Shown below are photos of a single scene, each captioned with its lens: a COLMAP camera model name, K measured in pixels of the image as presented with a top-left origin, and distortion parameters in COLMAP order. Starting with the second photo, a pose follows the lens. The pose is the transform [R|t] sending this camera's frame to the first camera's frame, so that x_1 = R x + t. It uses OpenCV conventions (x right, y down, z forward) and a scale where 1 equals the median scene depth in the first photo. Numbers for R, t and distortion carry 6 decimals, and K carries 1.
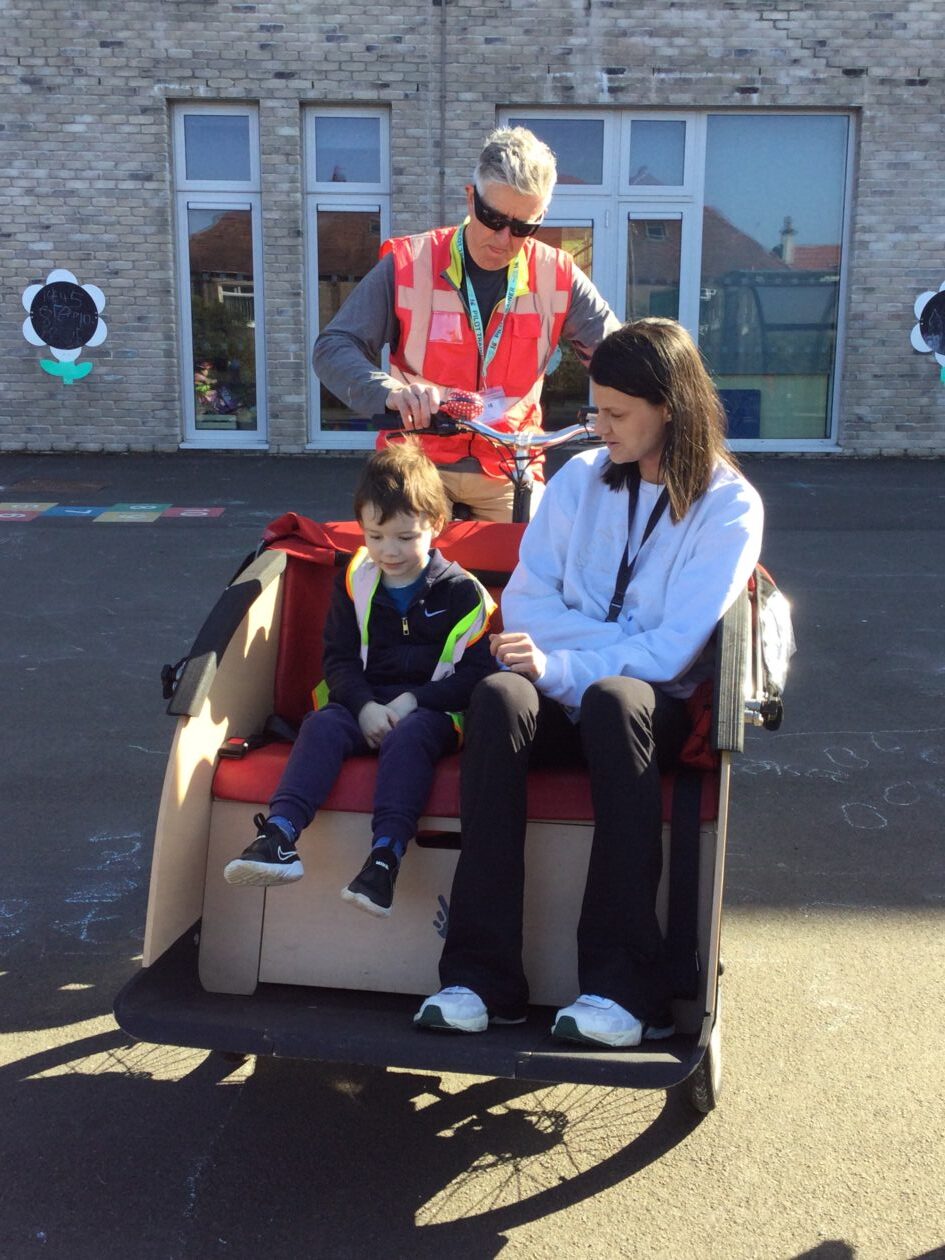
lens RADIAL K [[1748.9, 0, 444.1], [0, 1748.9, 649.6], [0, 0, 1]] dist [0.111247, 0.000000]
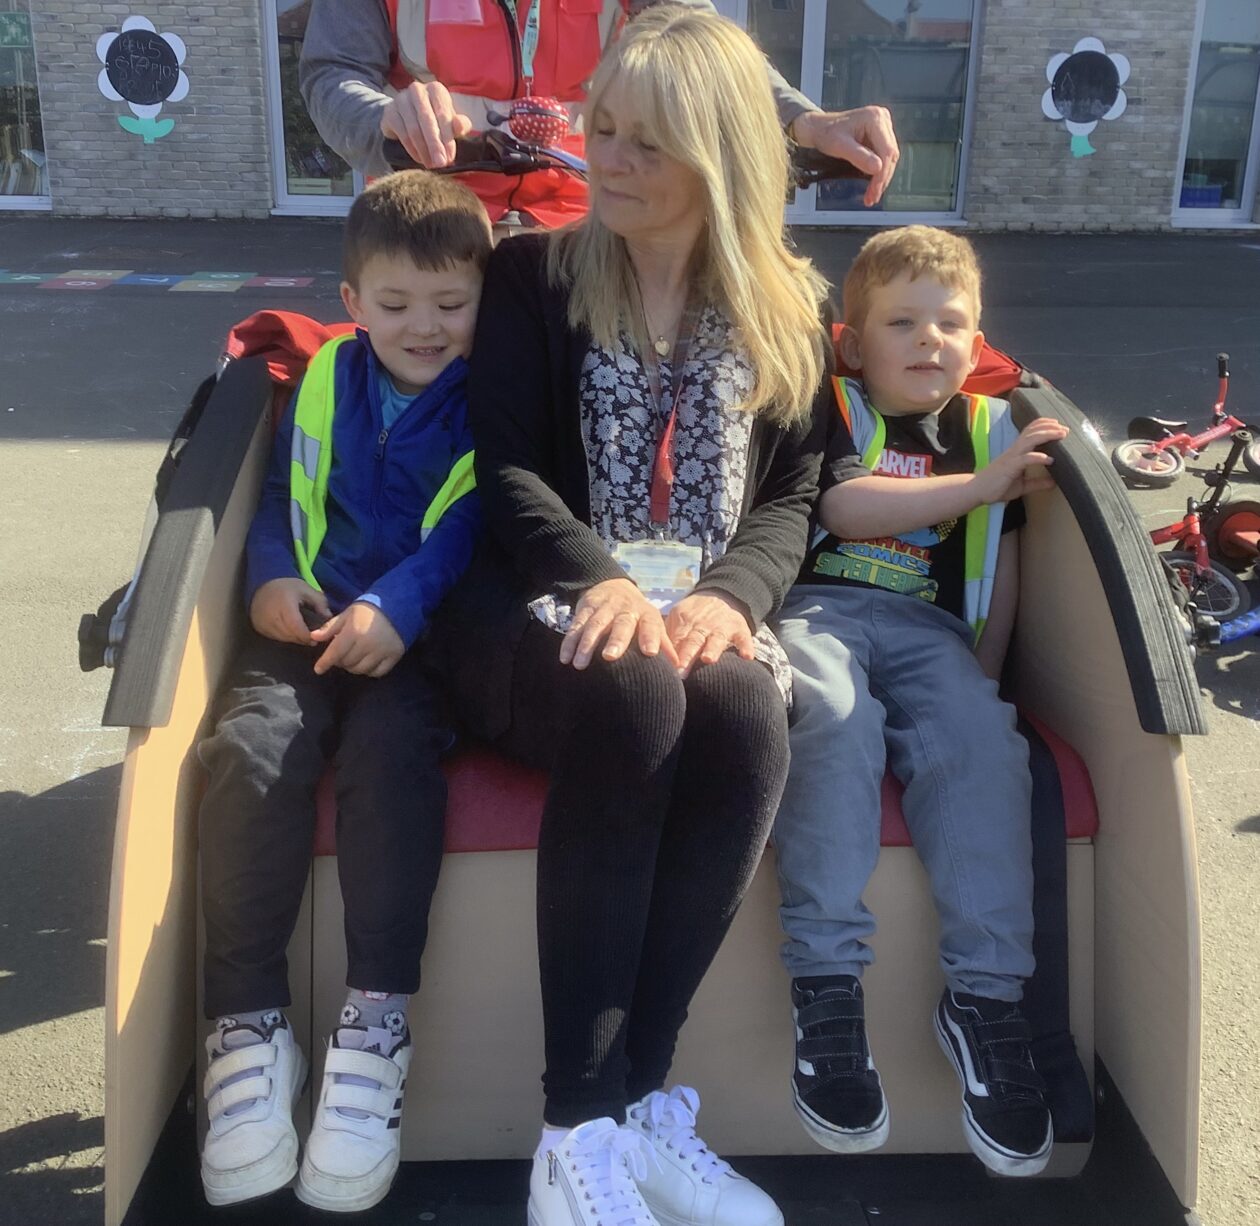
lens RADIAL K [[1626.5, 0, 625.7], [0, 1626.5, 627.8], [0, 0, 1]] dist [0.027990, 0.000000]
pose [[0.999597, 0.002148, 0.028296, 0.016017], [-0.005566, 0.992602, 0.121282, -0.001646], [-0.027826, -0.121391, 0.992215, 0.099572]]
